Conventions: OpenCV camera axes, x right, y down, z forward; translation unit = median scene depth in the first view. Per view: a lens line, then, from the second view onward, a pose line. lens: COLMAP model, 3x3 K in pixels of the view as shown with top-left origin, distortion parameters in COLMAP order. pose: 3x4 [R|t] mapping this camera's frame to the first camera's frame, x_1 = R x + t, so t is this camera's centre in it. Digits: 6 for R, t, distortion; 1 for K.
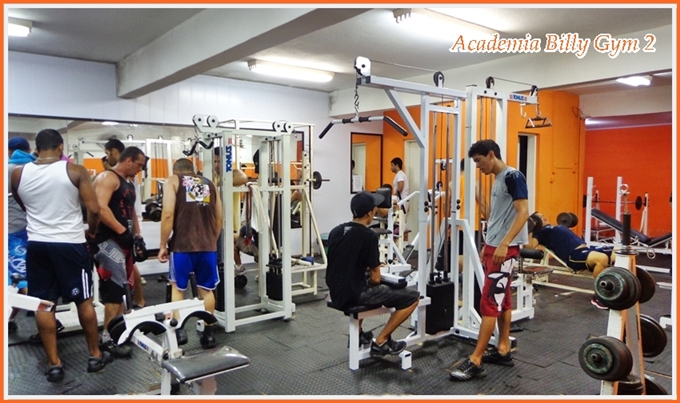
lens RADIAL K [[506.4, 0, 340.0], [0, 506.4, 201.5], [0, 0, 1]] dist [0.000304, 0.003049]
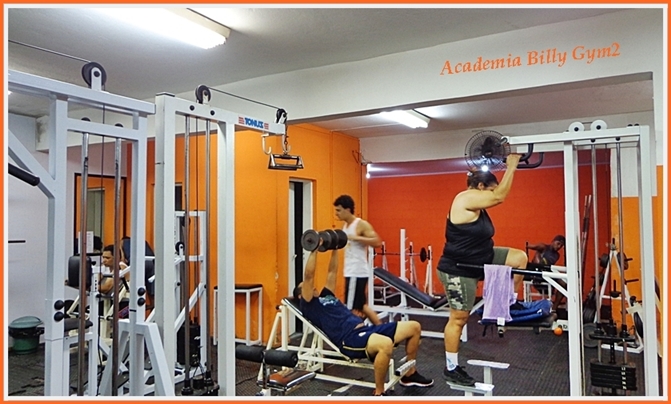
lens RADIAL K [[522.0, 0, 335.5], [0, 522.0, 202.0], [0, 0, 1]] dist [0.018498, 0.001820]
pose [[0.934241, 0.002039, 0.356637, 0.195545], [0.030292, 0.995916, -0.085048, -0.037966], [-0.355354, 0.090258, 0.930364, 0.314013]]
